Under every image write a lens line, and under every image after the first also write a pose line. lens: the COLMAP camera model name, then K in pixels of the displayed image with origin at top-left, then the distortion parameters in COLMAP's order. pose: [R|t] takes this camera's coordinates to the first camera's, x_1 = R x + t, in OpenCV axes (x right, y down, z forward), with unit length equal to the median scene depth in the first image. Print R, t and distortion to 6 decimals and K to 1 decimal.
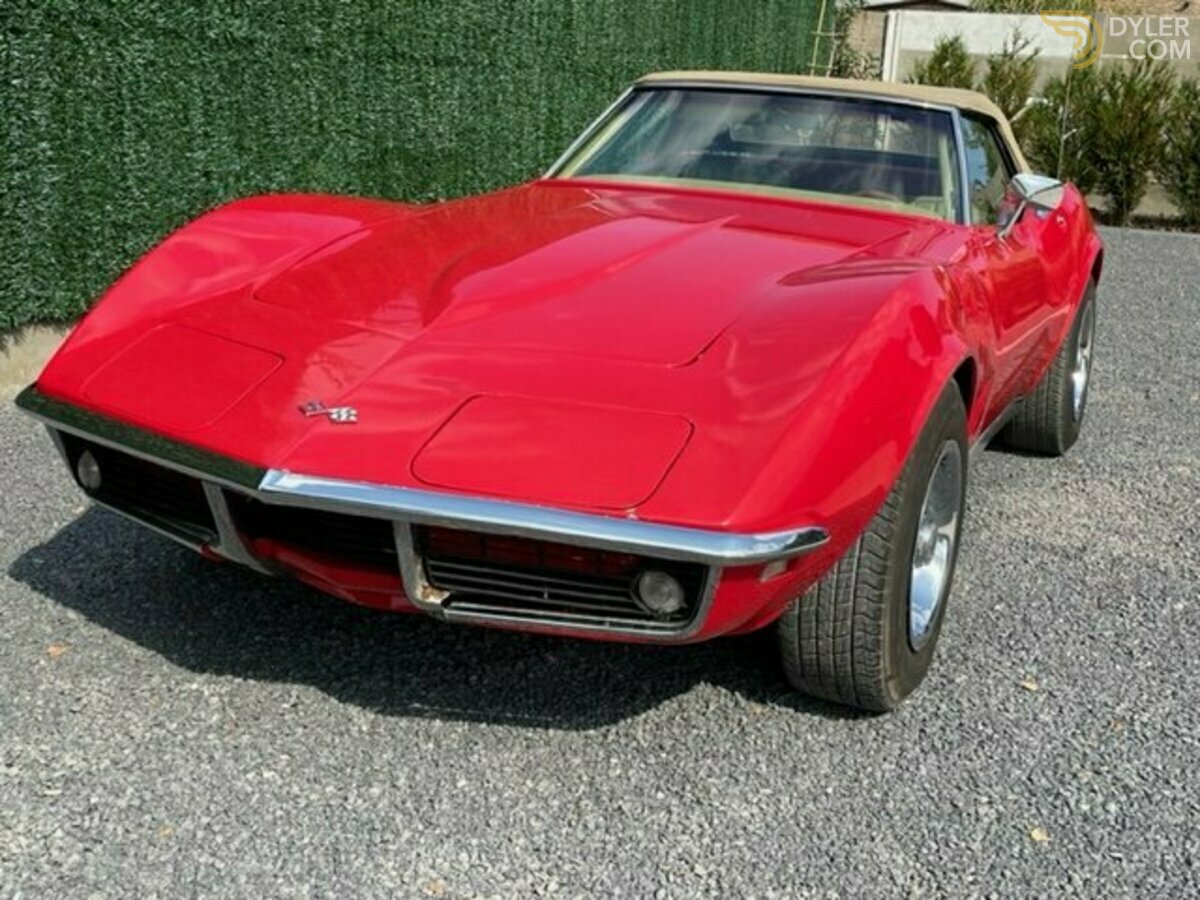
lens RADIAL K [[1456.2, 0, 600.0], [0, 1456.2, 450.0], [0, 0, 1]] dist [0.087741, -0.082795]
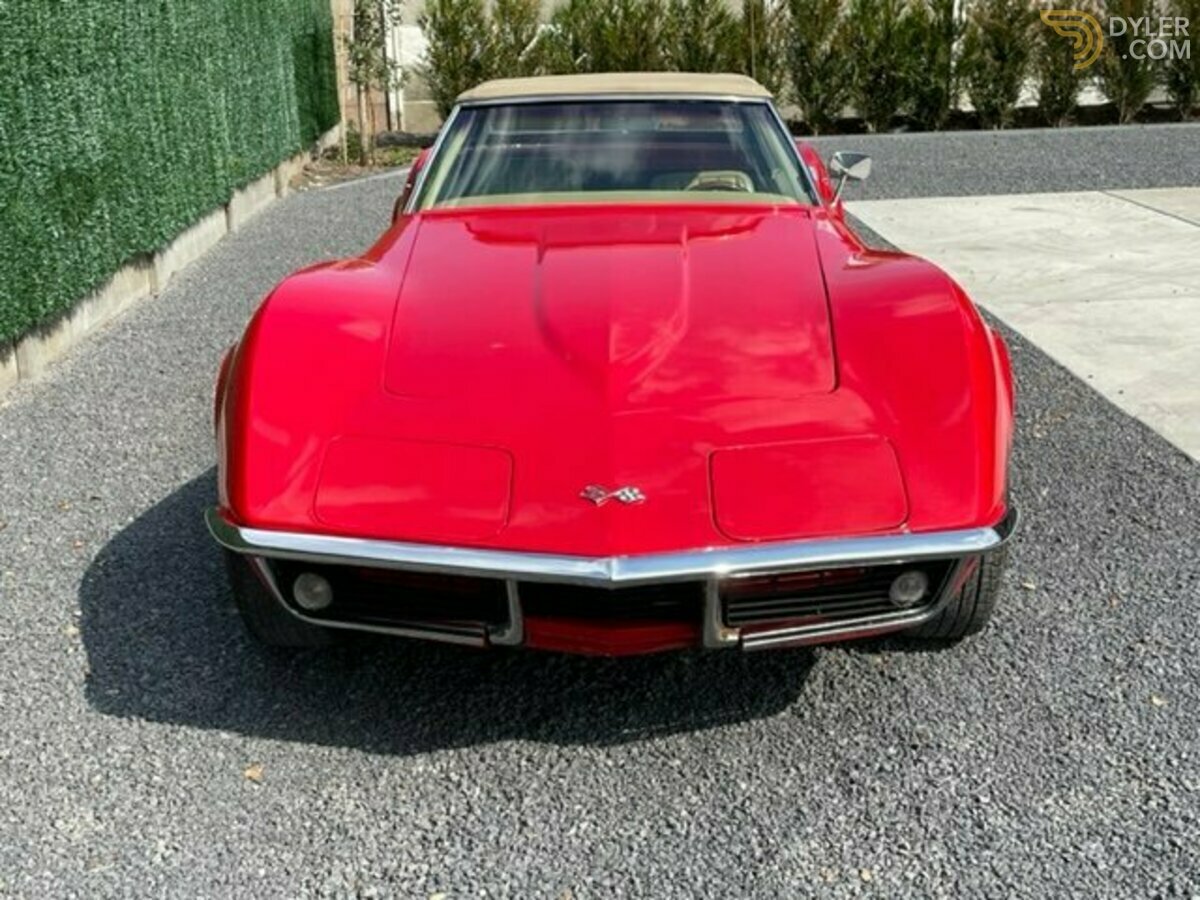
lens RADIAL K [[1463.9, 0, 600.0], [0, 1463.9, 450.0], [0, 0, 1]] dist [0.111806, -0.083991]
pose [[0.915309, -0.195645, 0.352039, -0.262090], [0.176053, 0.980513, 0.087179, -0.071701], [-0.362235, -0.017818, 0.931916, -0.014779]]
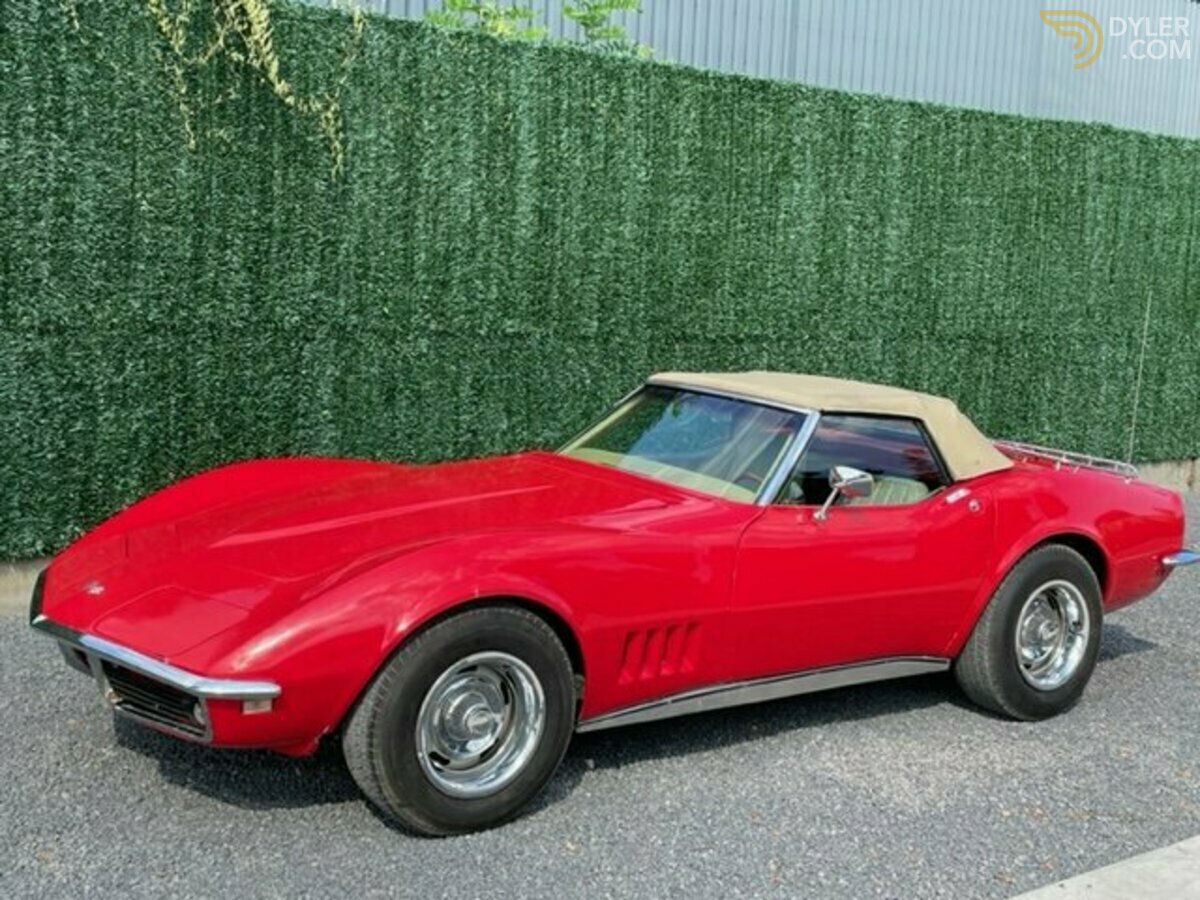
lens RADIAL K [[1535.5, 0, 600.0], [0, 1535.5, 450.0], [0, 0, 1]] dist [0.107992, 0.001523]
pose [[0.852764, 0.043766, -0.520460, 0.596800], [-0.121339, 0.985820, -0.115913, -0.021436], [0.508006, 0.161998, 0.845982, -0.144402]]
